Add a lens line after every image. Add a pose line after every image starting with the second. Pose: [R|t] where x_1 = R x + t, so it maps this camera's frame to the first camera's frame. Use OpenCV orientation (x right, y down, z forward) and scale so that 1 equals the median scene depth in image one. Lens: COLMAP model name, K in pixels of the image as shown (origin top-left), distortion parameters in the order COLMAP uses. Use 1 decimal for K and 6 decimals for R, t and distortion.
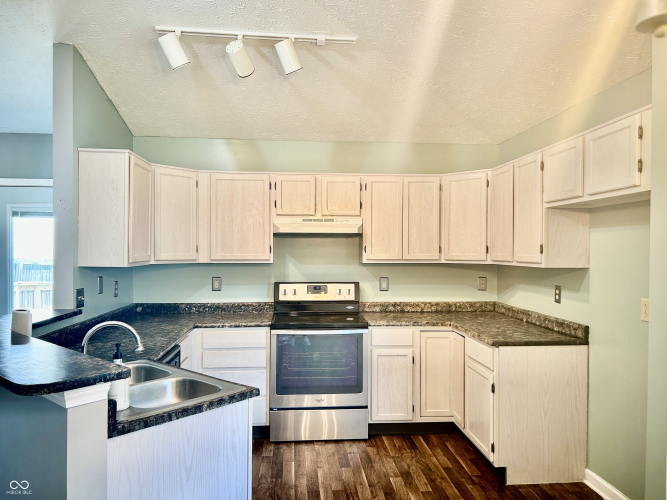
lens RADIAL K [[508.1, 0, 333.5], [0, 508.1, 250.0], [0, 0, 1]] dist [0.065309, -0.069709]
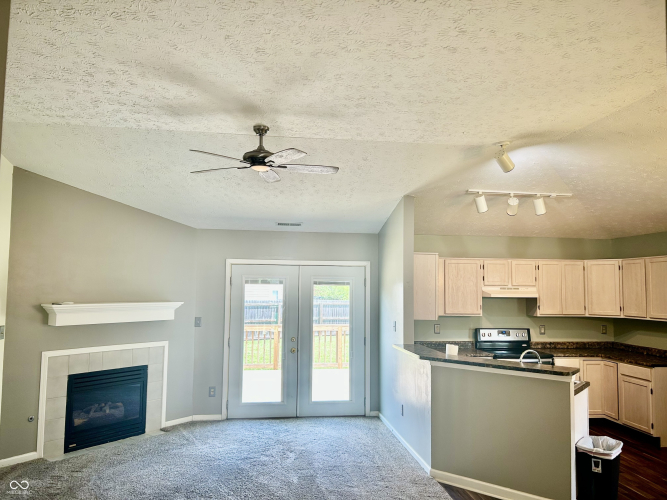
lens RADIAL K [[508.1, 0, 333.5], [0, 508.1, 250.0], [0, 0, 1]] dist [0.065309, -0.069709]
pose [[0.998845, 0.009939, 0.047007, -0.645262], [-0.006345, 0.997088, -0.075990, -0.053965], [-0.047625, 0.075604, 0.996000, -0.555630]]
